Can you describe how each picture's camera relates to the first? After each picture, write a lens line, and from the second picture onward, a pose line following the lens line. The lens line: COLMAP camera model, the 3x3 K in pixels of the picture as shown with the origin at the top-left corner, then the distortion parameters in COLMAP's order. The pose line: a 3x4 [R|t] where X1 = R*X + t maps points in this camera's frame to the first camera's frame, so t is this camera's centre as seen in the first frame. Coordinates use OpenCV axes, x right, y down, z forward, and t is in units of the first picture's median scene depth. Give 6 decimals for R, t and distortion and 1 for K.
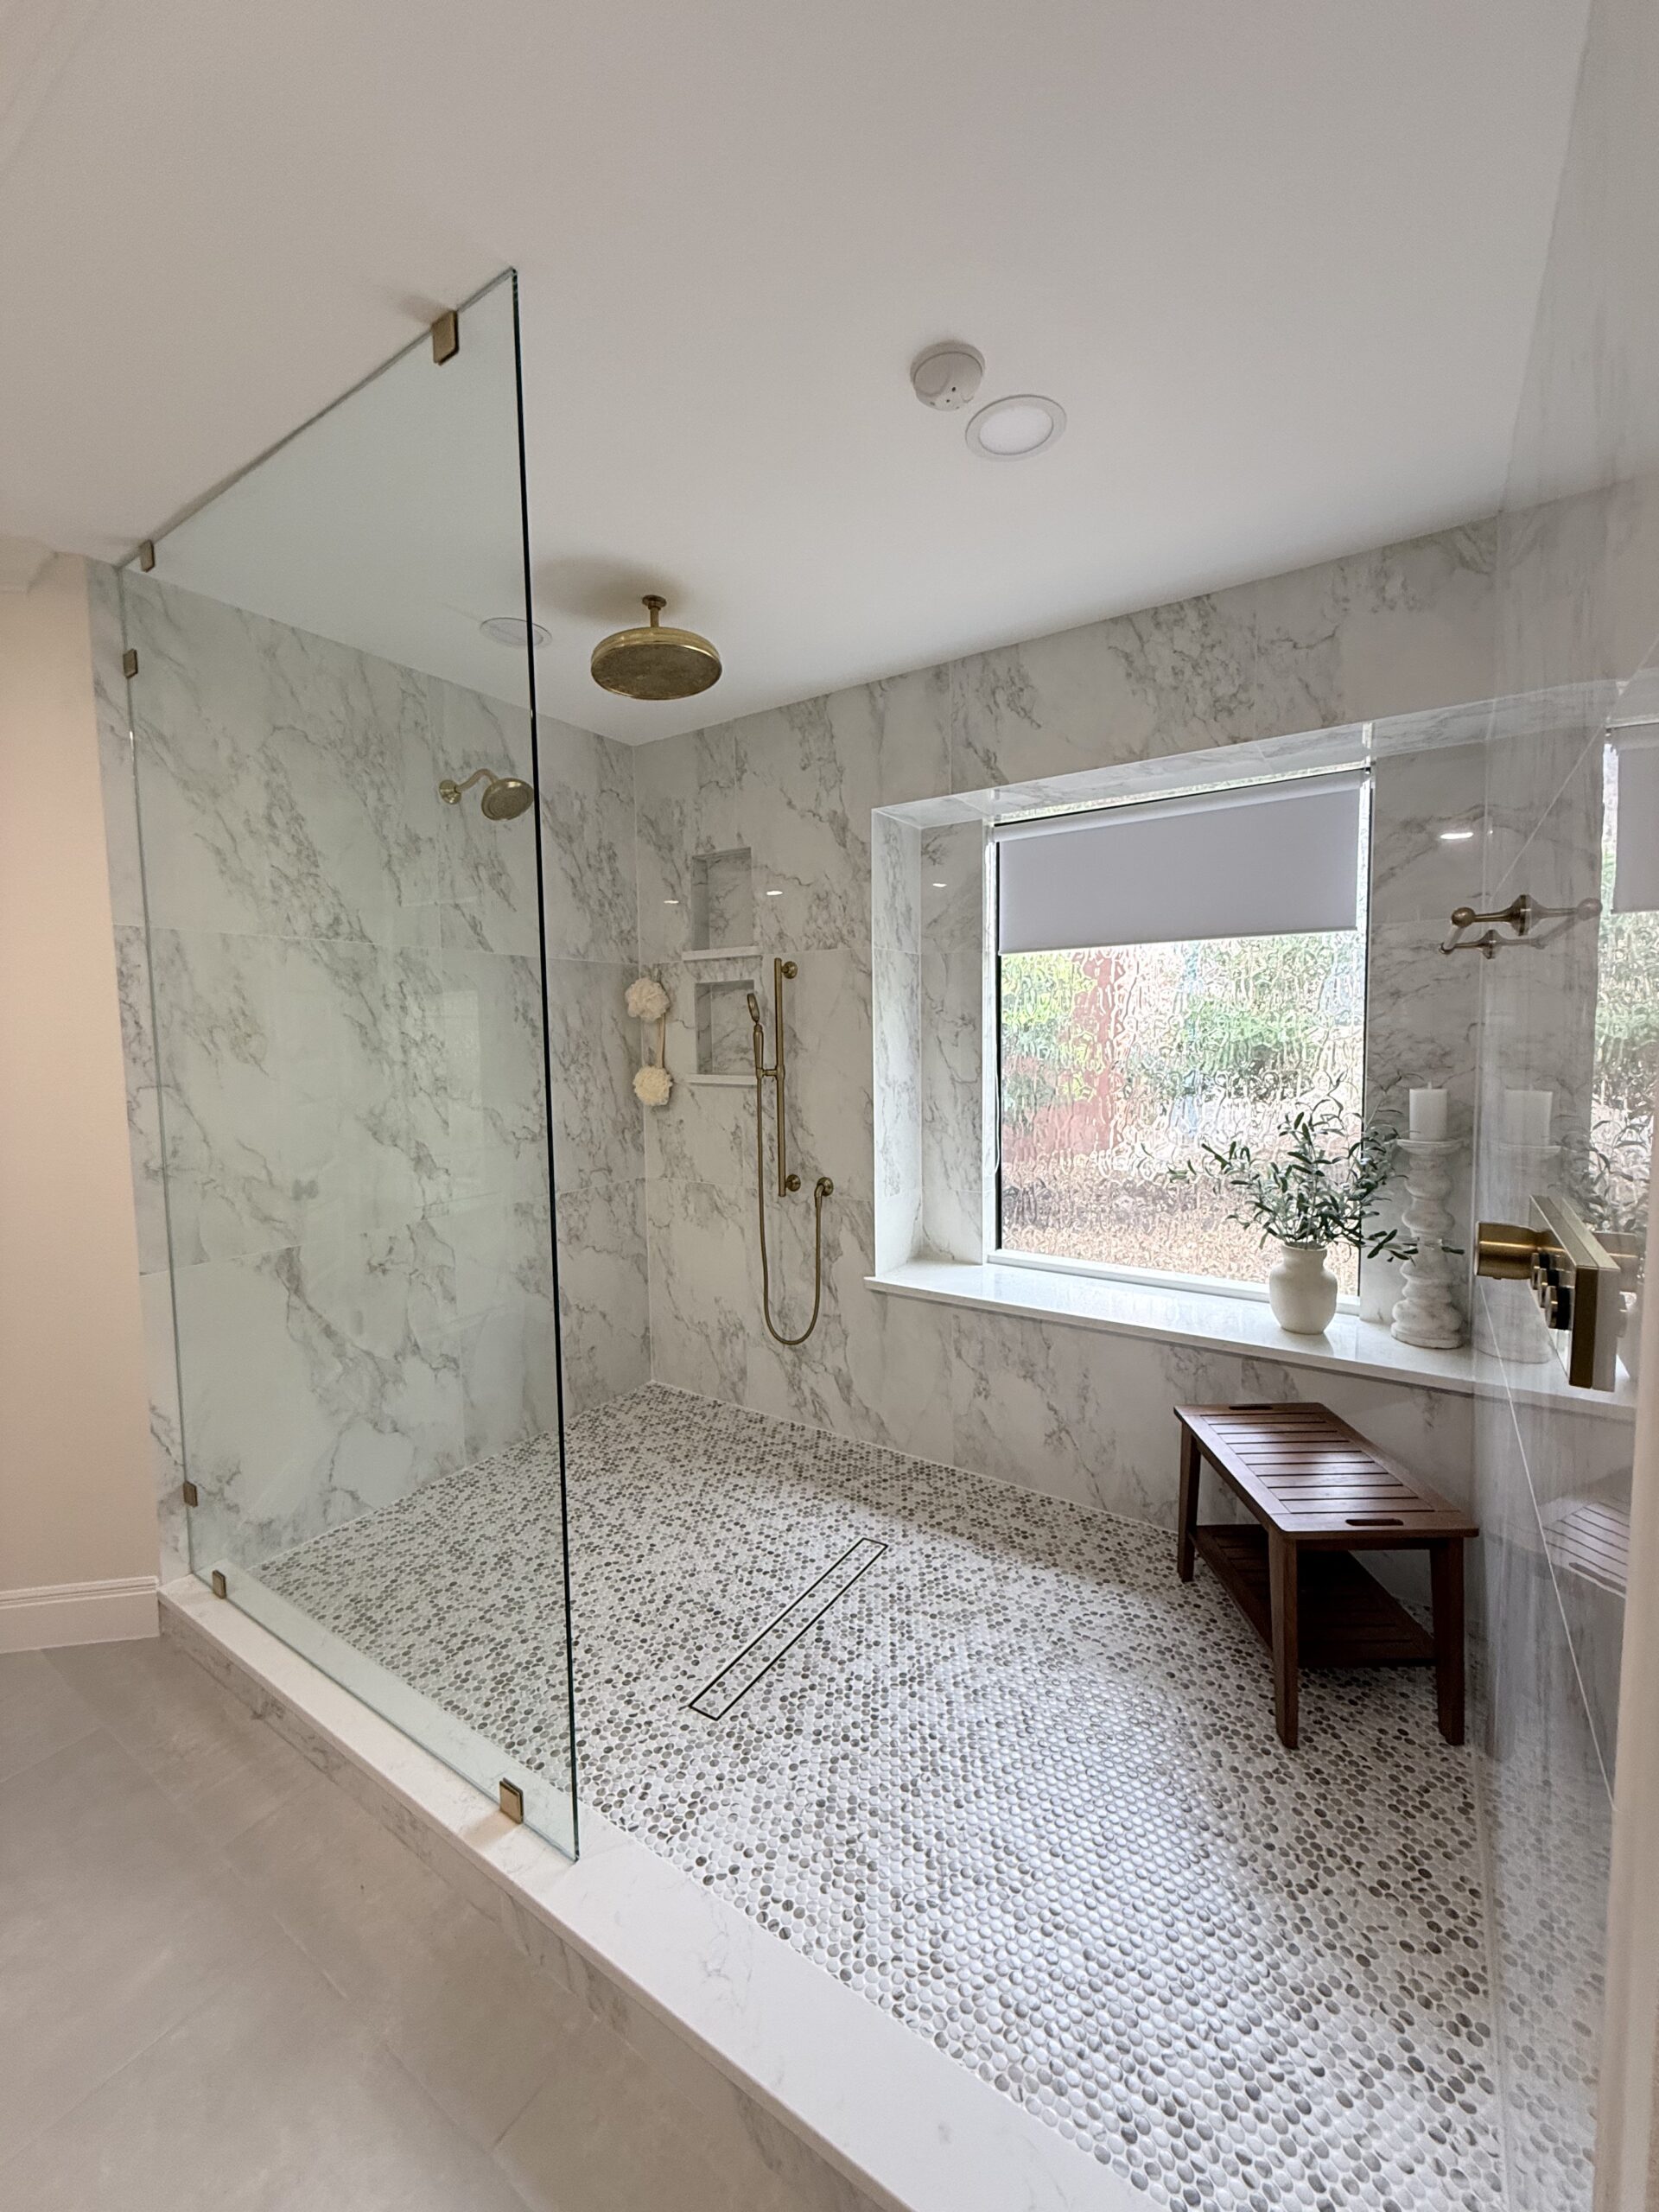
lens RADIAL K [[881.6, 0, 829.4], [0, 881.6, 1101.4], [0, 0, 1]] dist [-0.000235, 0.000200]
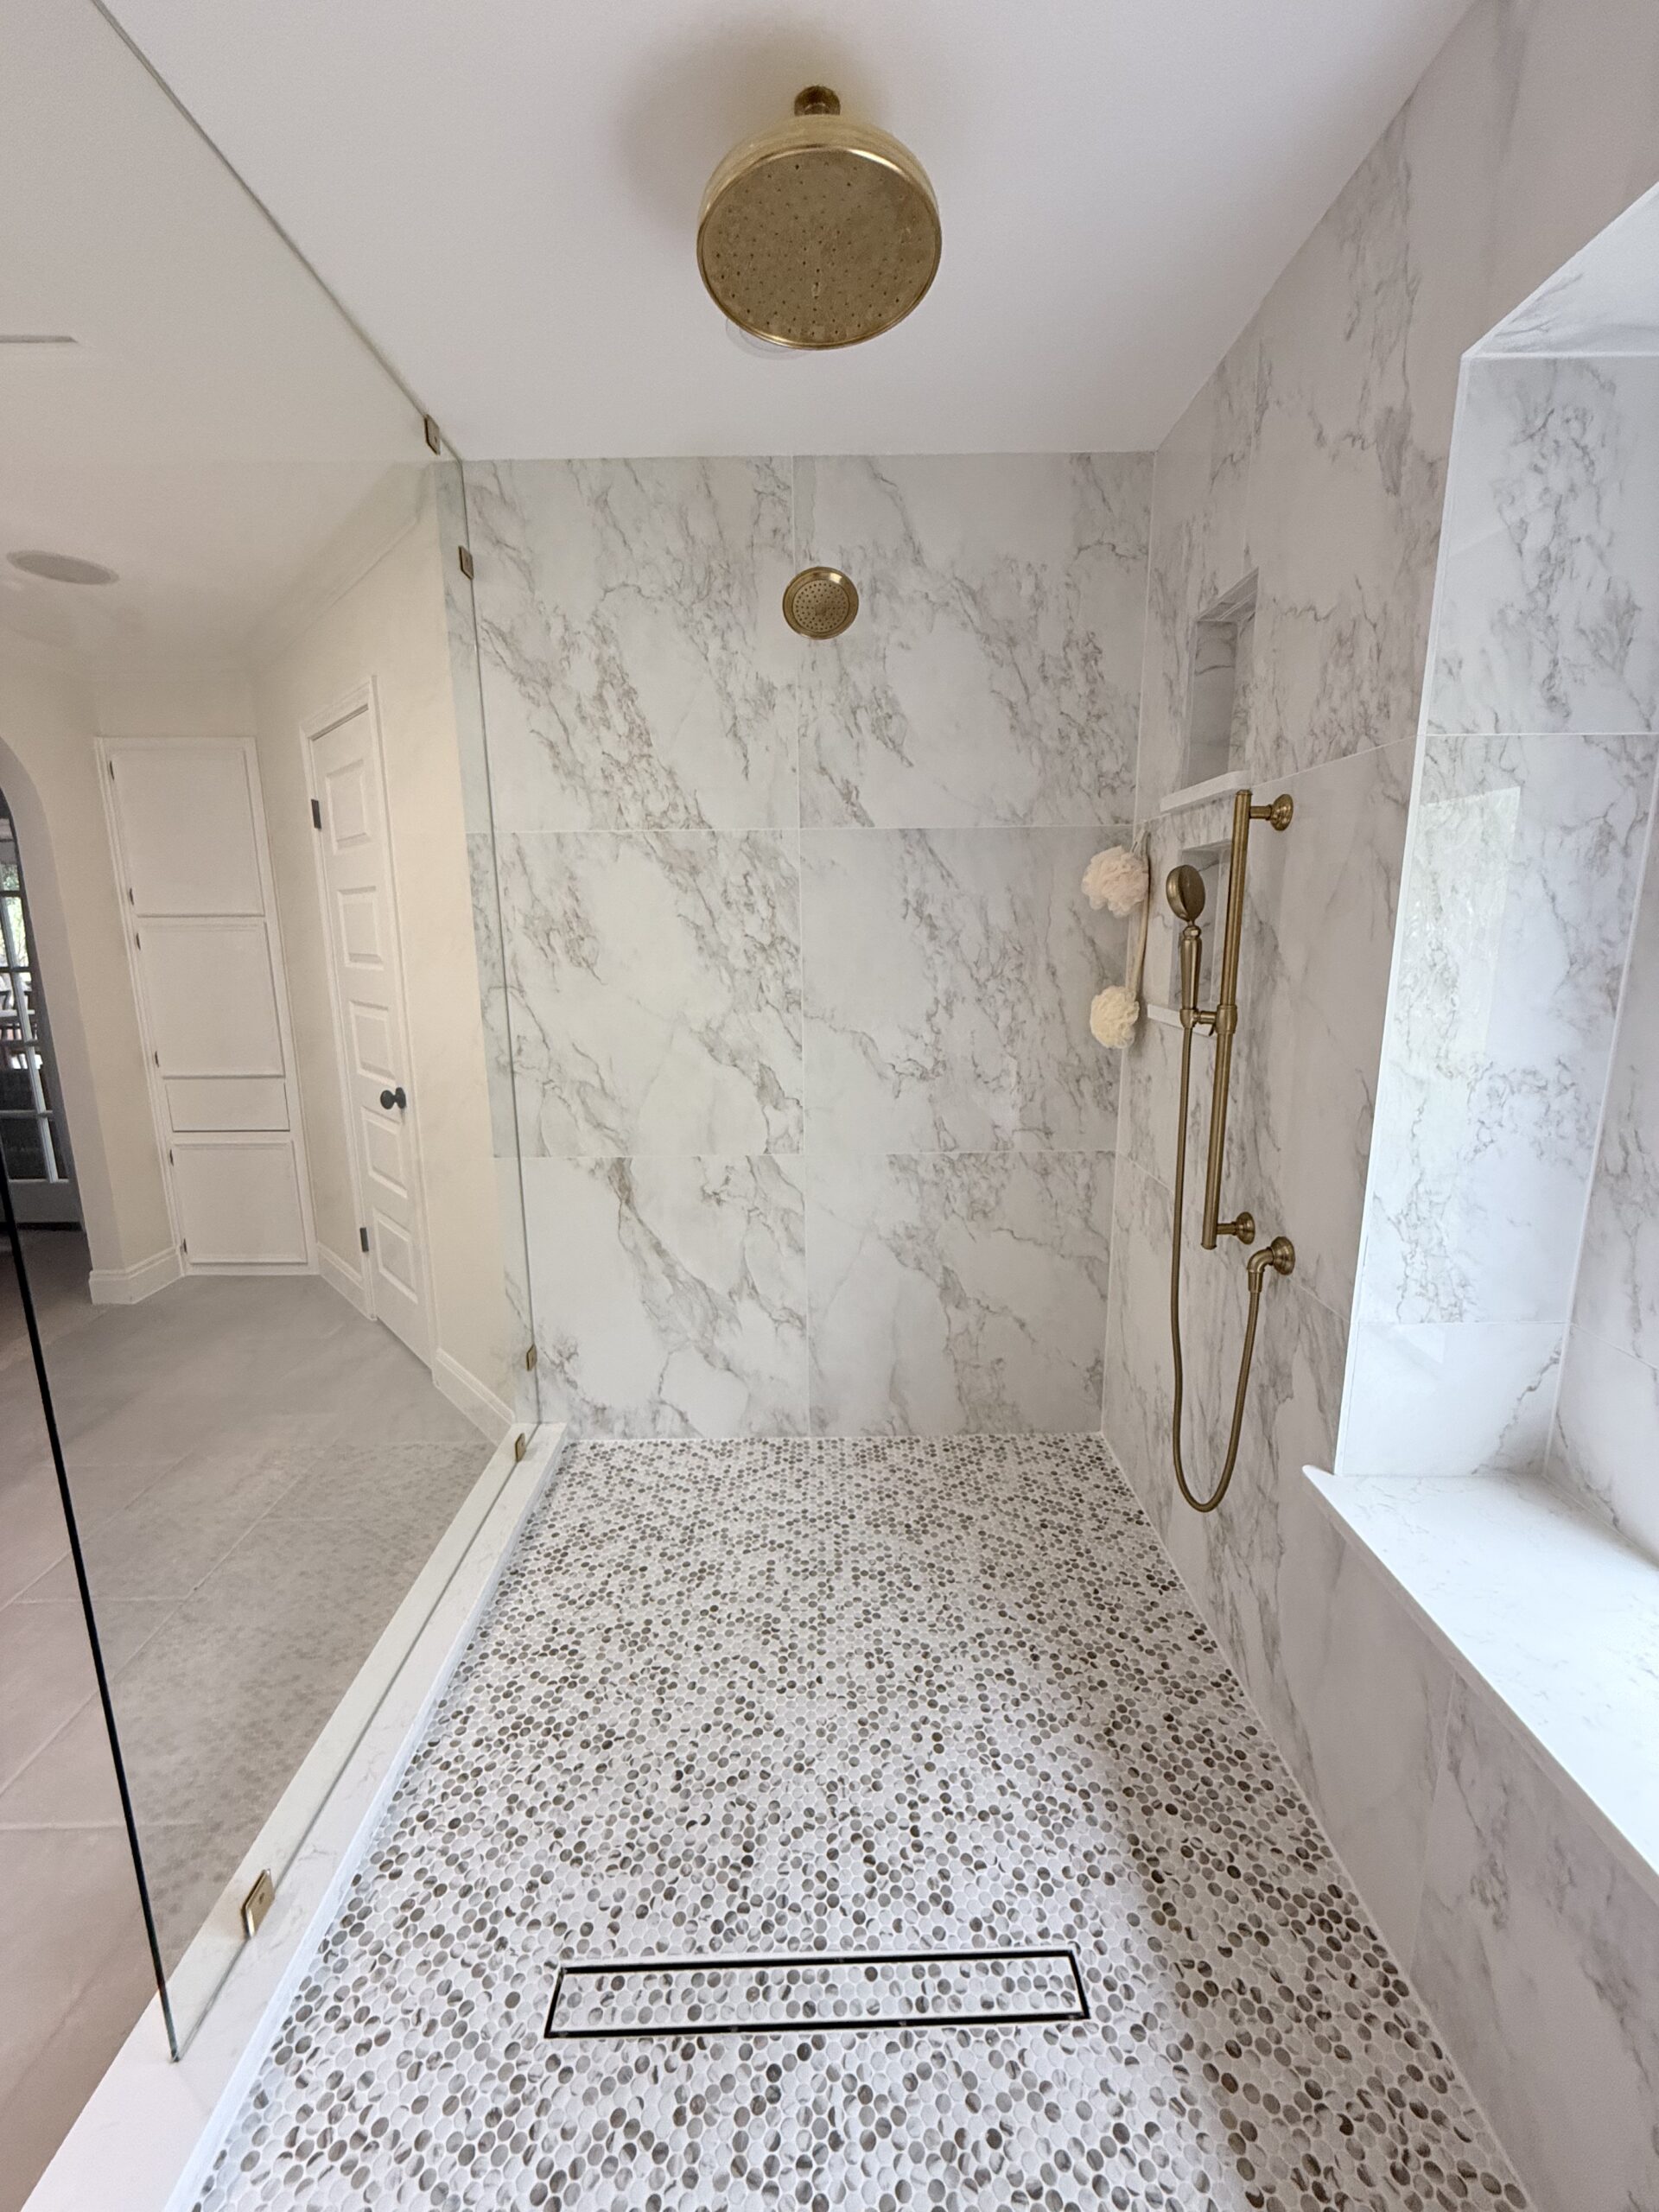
lens RADIAL K [[881.6, 0, 827.5], [0, 881.6, 1102.5], [0, 0, 1]] dist [-0.000235, 0.000200]
pose [[0.560116, 0.169405, -0.810908, 0.286865], [-0.060298, 0.984608, 0.164044, -0.065841], [0.826217, -0.042987, 0.561710, 0.606230]]
